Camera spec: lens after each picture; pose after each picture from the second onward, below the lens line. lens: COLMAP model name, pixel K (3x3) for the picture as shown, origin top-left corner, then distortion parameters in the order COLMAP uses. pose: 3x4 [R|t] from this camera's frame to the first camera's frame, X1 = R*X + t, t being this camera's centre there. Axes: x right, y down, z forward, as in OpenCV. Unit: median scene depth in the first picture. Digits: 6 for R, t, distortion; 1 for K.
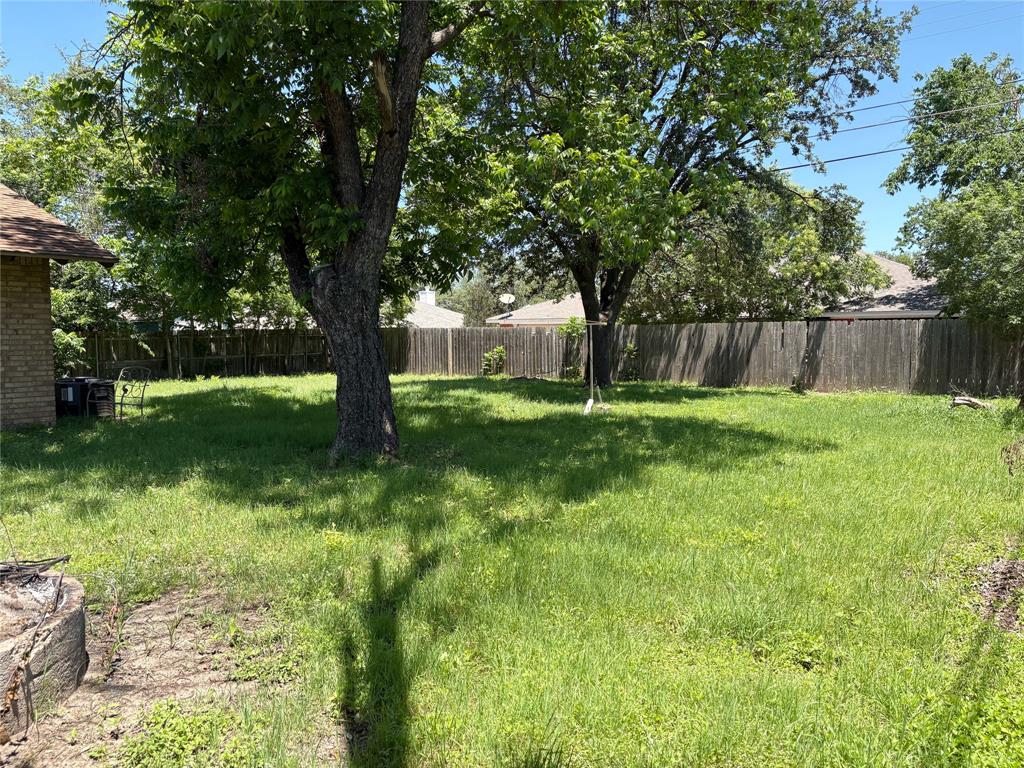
lens RADIAL K [[767.7, 0, 511.0], [0, 767.7, 383.7], [0, 0, 1]] dist [0.047344, -0.045325]
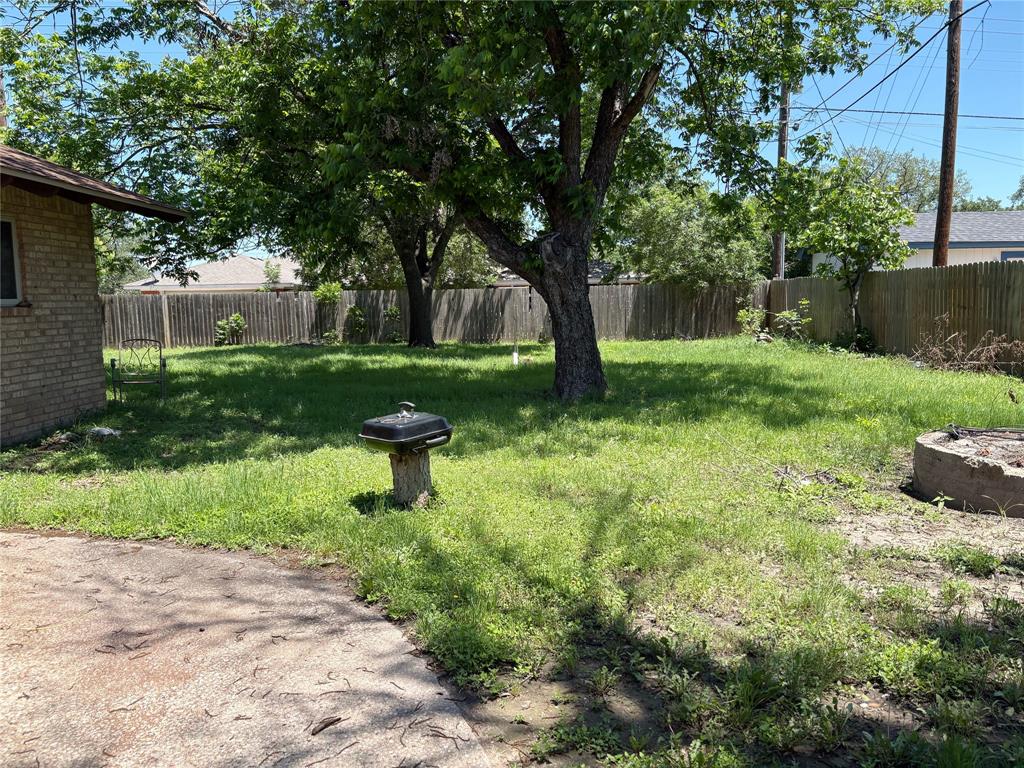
lens RADIAL K [[767.7, 0, 514.1], [0, 767.7, 386.3], [0, 0, 1]] dist [0.047344, -0.045325]
pose [[0.803155, -0.078339, 0.590597, -0.386606], [0.052482, 0.996767, 0.060844, 0.000008], [-0.593454, -0.017871, 0.804670, 0.038654]]
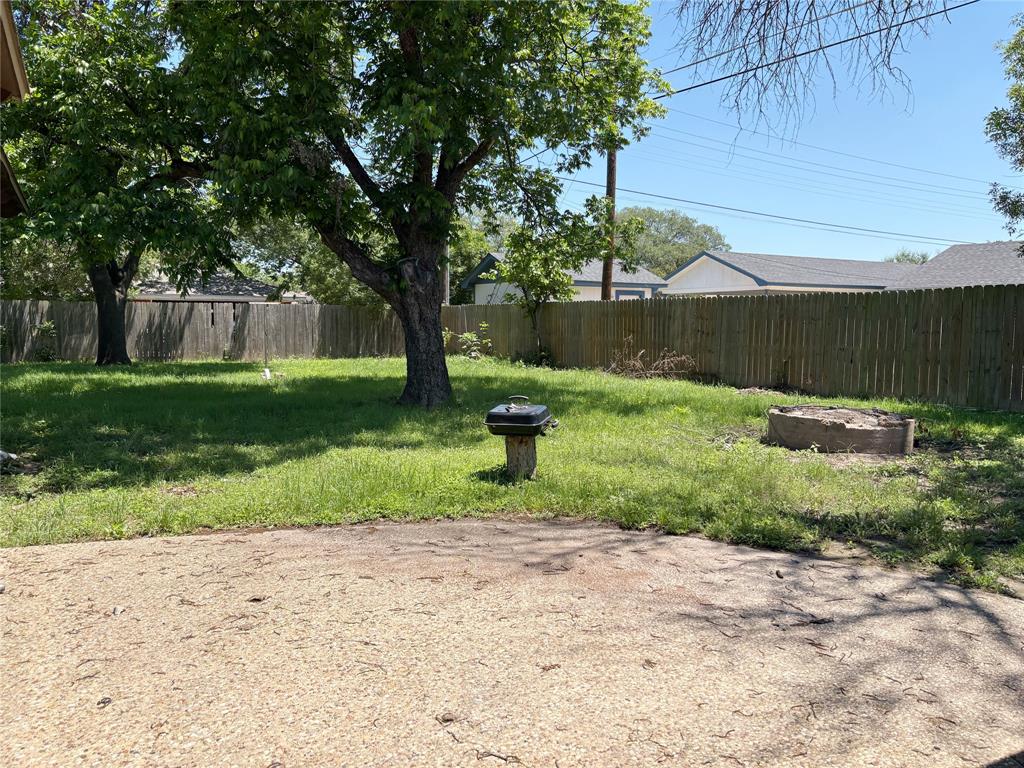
lens RADIAL K [[767.7, 0, 506.0], [0, 767.7, 384.1], [0, 0, 1]] dist [0.047344, -0.045325]
pose [[0.386436, -0.070077, 0.919650, -0.546940], [0.046659, 0.997318, 0.056390, -0.003450], [-0.921135, 0.021119, 0.388669, 0.139207]]
